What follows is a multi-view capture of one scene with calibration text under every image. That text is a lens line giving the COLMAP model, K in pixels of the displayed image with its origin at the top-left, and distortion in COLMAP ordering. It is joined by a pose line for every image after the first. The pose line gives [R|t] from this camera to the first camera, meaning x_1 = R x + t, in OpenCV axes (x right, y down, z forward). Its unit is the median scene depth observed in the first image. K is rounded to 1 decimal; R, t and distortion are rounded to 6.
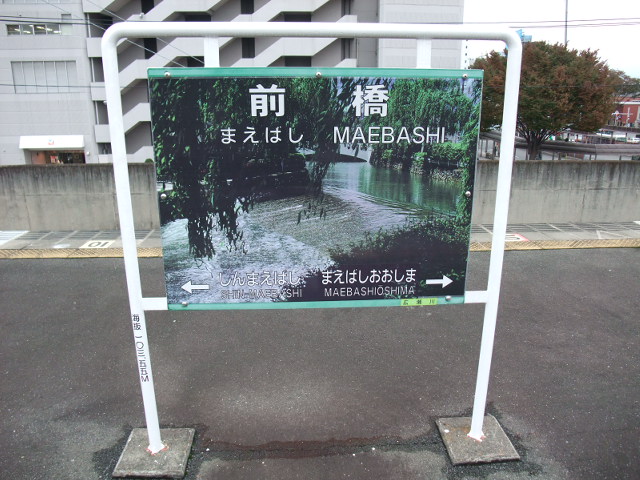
lens RADIAL K [[518.9, 0, 315.9], [0, 518.9, 236.8], [0, 0, 1]] dist [-0.079484, 0.007877]
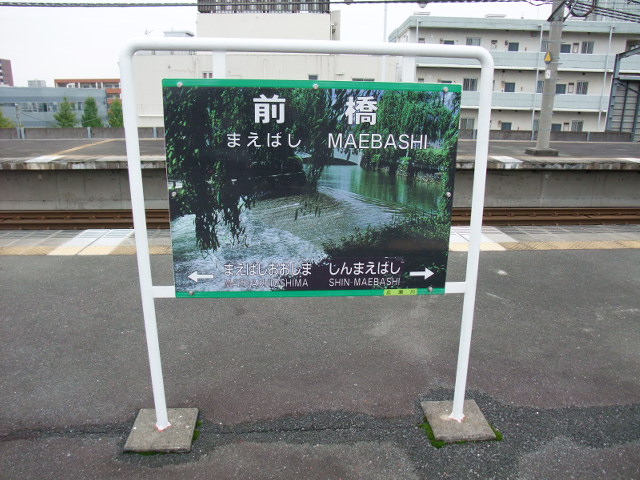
lens RADIAL K [[518.9, 0, 319.3], [0, 518.9, 236.1], [0, 0, 1]] dist [-0.079484, 0.007877]
pose [[0.999761, 0.010584, 0.019133, -0.003898], [-0.010190, 0.999737, -0.020553, 0.032411], [-0.019345, 0.020353, 0.999606, -0.112623]]
